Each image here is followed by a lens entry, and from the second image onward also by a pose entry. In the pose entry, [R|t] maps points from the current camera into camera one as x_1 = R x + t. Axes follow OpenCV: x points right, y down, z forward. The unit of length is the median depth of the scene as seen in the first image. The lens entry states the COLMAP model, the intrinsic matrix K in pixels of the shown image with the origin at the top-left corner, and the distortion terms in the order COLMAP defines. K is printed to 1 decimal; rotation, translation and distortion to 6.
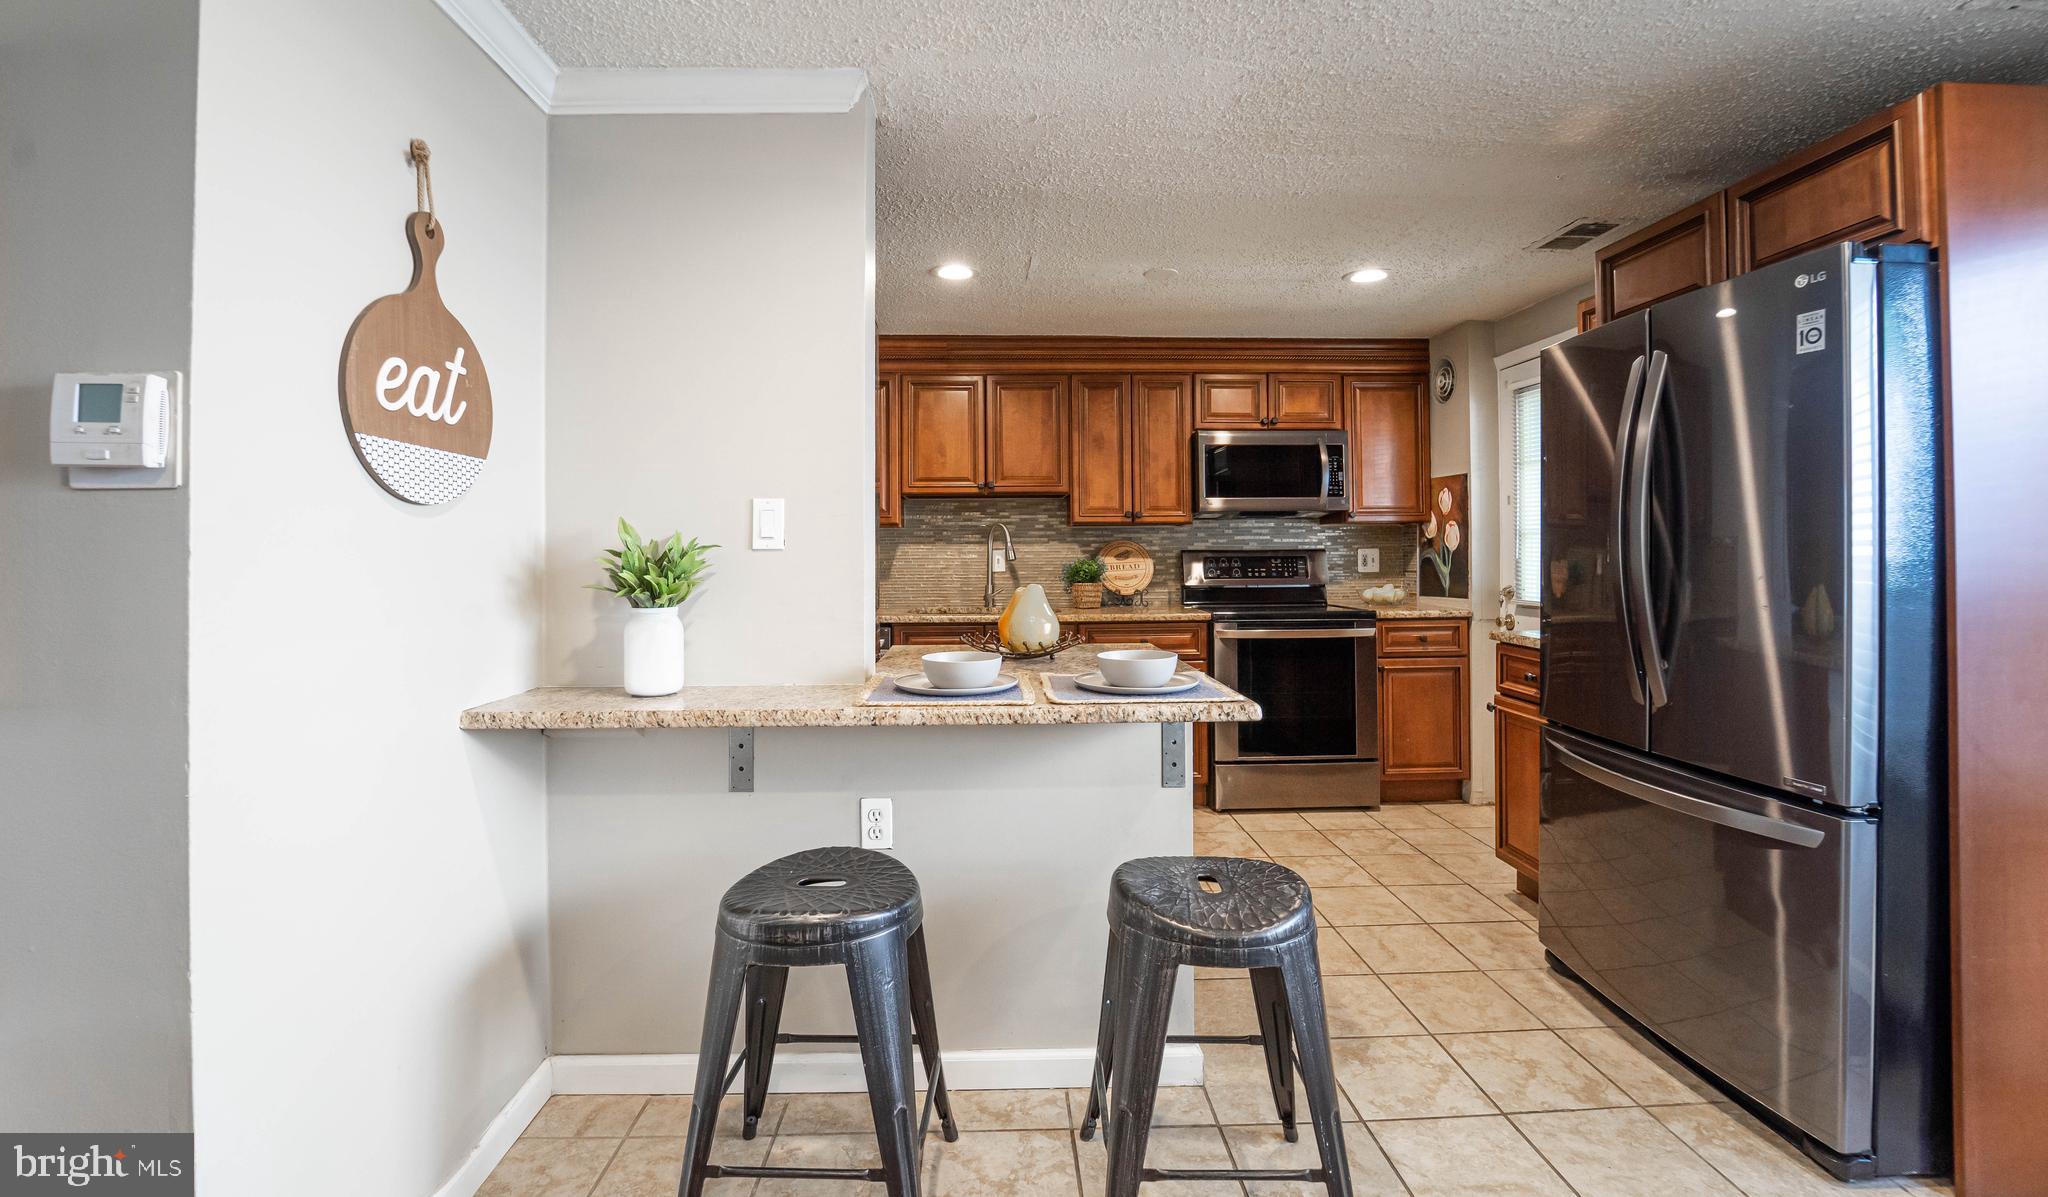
lens RADIAL K [[857.7, 0, 998.9], [0, 857.7, 545.7], [0, 0, 1]] dist [-0.022266, -0.000612]
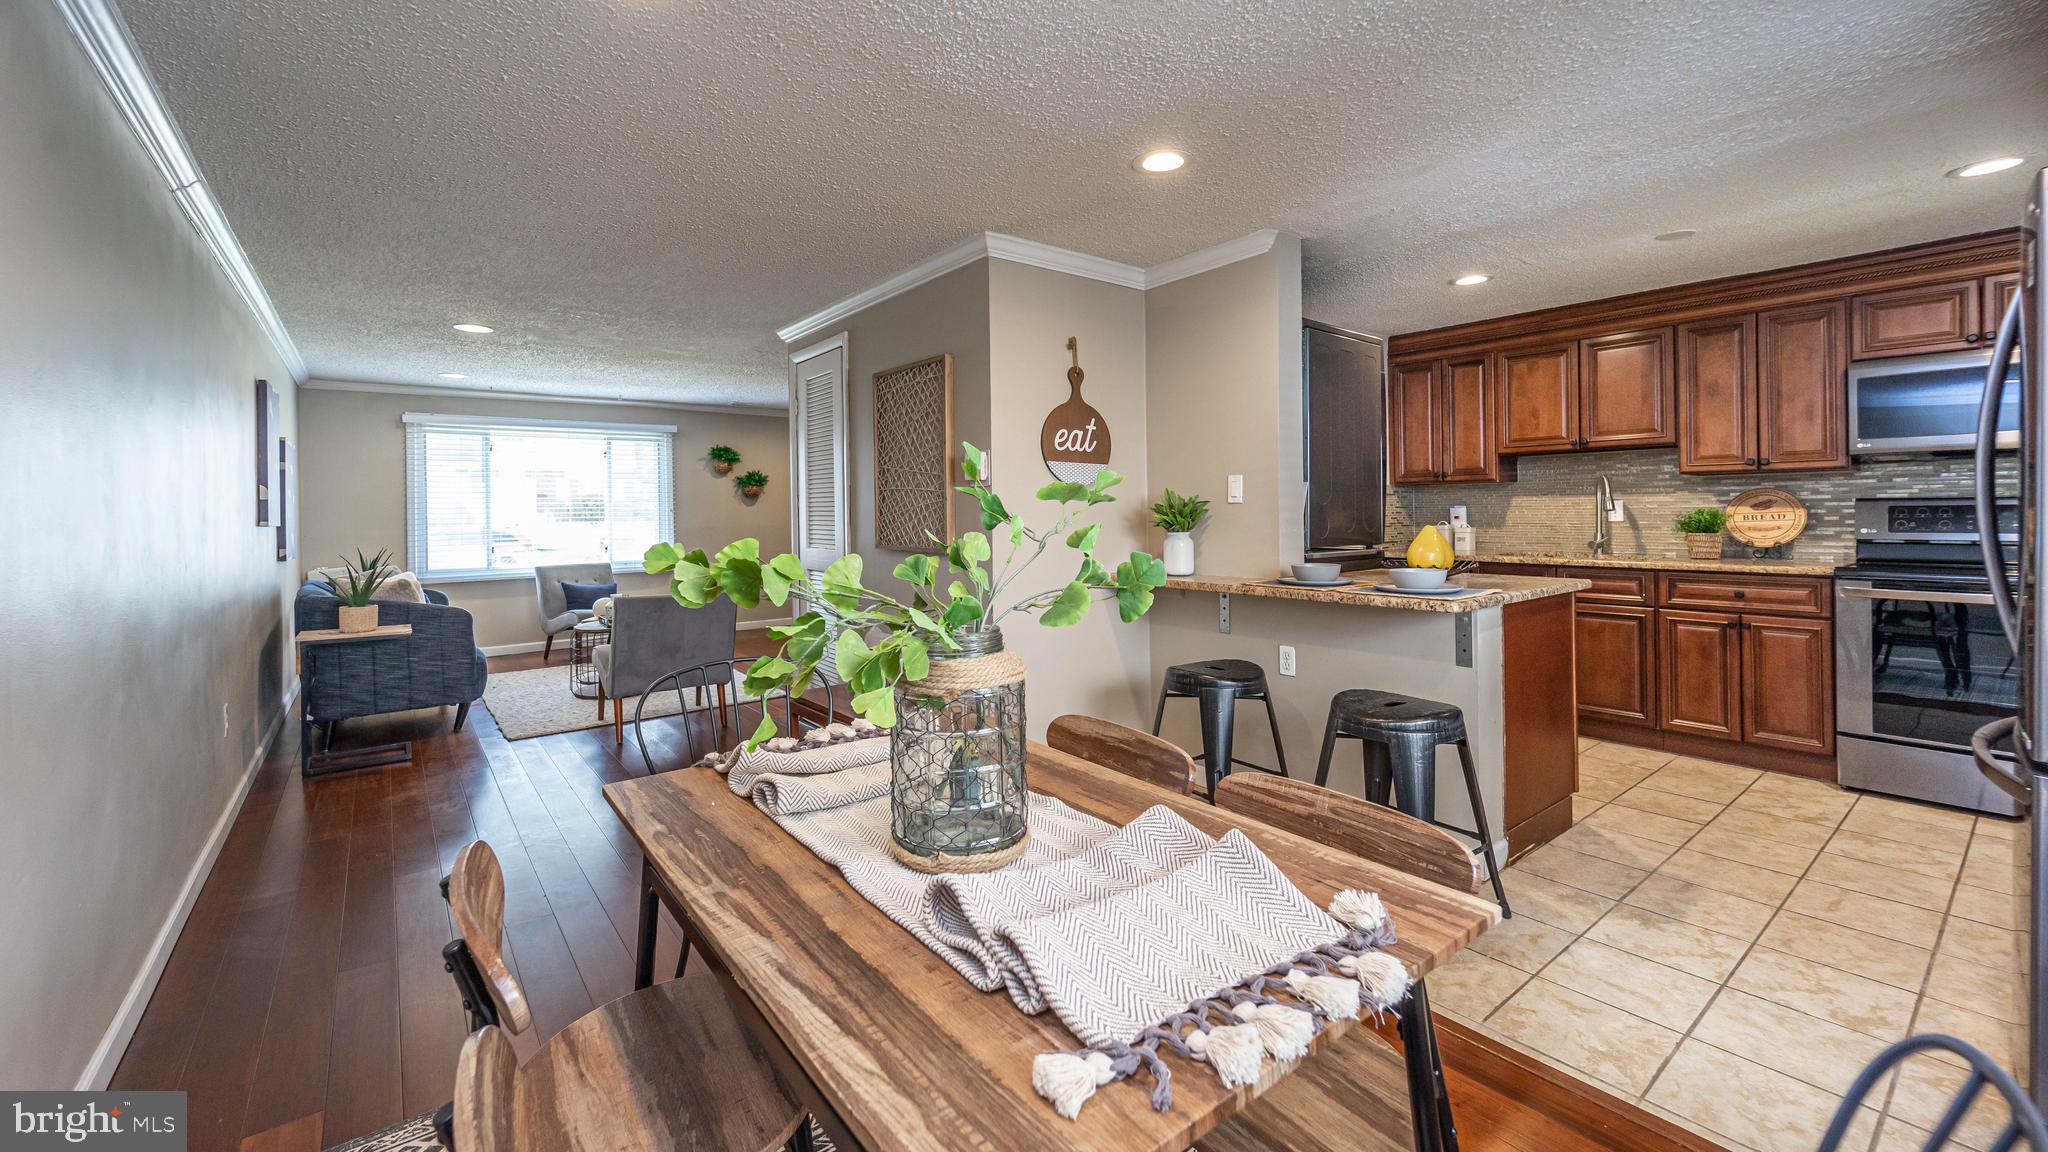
lens RADIAL K [[821.6, 0, 1015.6], [0, 821.6, 515.3], [0, 0, 1]] dist [-0.005209, -0.000539]
pose [[0.584331, 0.003778, -0.811507, 0.506249], [0.012508, 0.999828, 0.013661, 0.000327], [0.811419, -0.018133, 0.584183, -0.235504]]
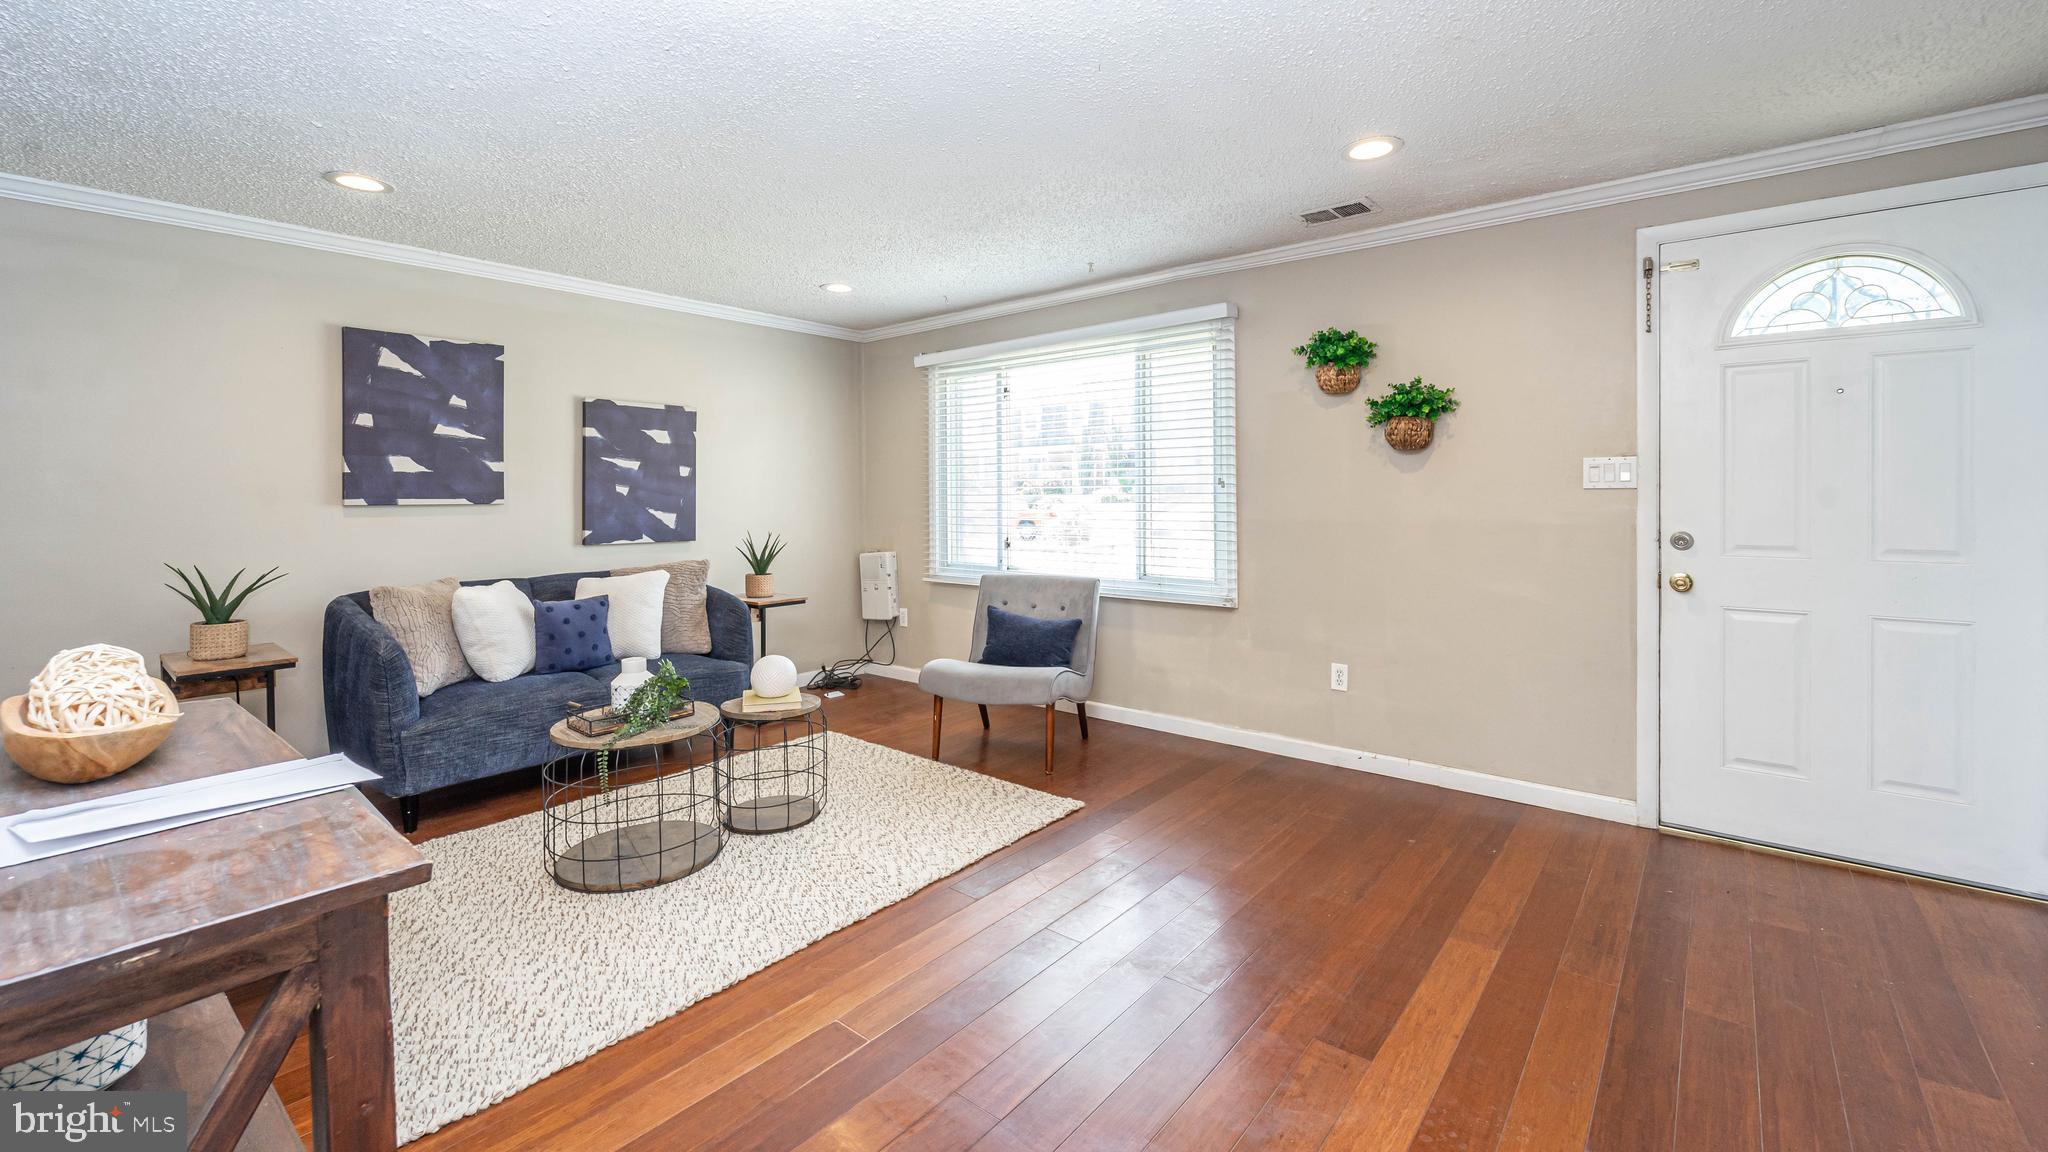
lens RADIAL K [[821.6, 0, 1053.8], [0, 821.6, 516.9], [0, 0, 1]] dist [-0.005209, -0.000539]
pose [[-0.646565, 0.032626, -0.762160, -1.019078], [0.014194, 0.999427, 0.030742, 0.017253], [0.762726, 0.009058, -0.646658, 0.935209]]
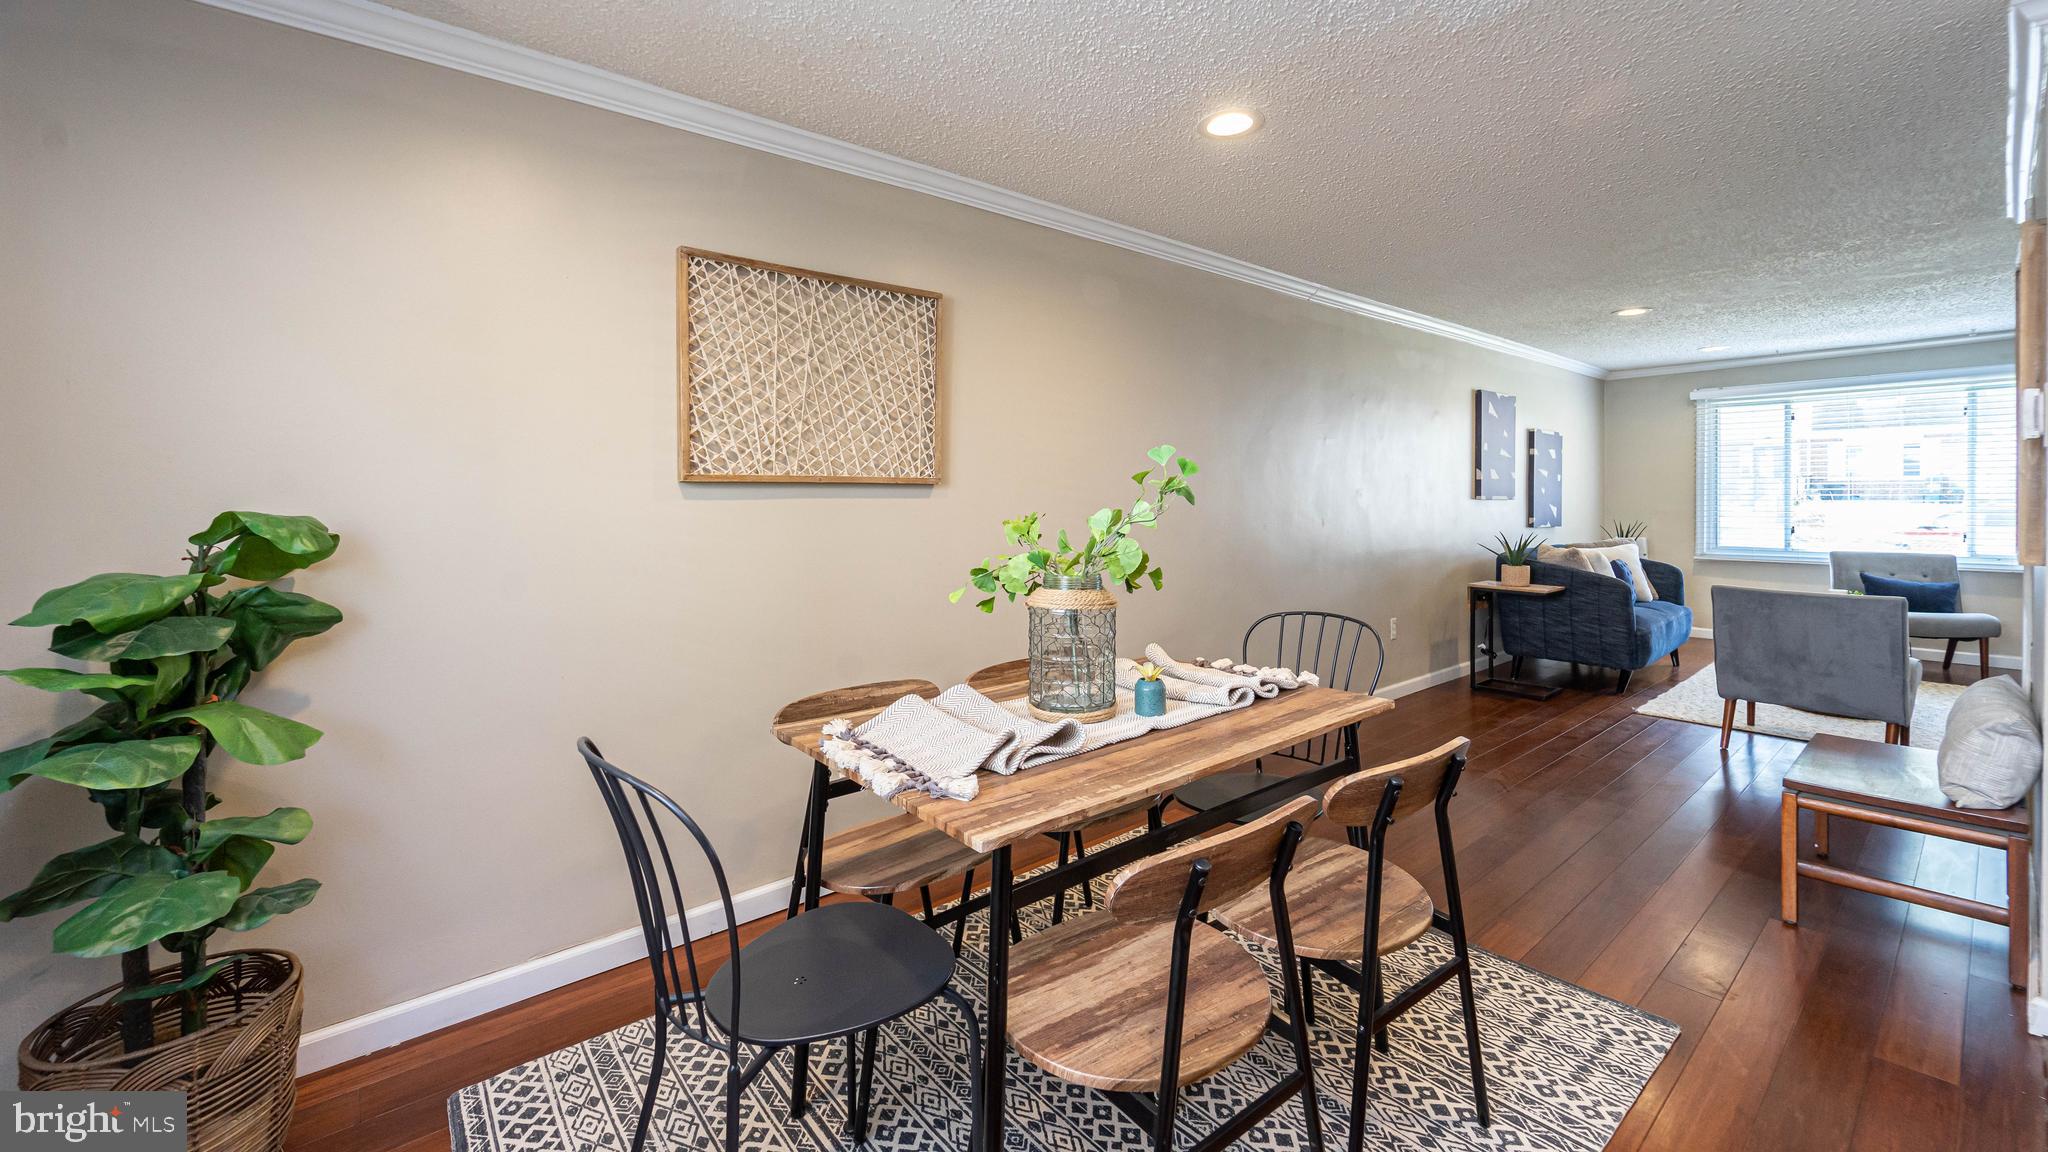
lens RADIAL K [[807.3, 0, 1034.1], [0, 807.3, 515.2], [0, 0, 1]] dist [0.002074, 0.000498]
pose [[-0.786280, 0.023868, -0.617410, 0.552931], [0.011598, 0.999648, 0.023874, 0.002772], [0.617762, 0.011611, -0.786279, 0.313289]]
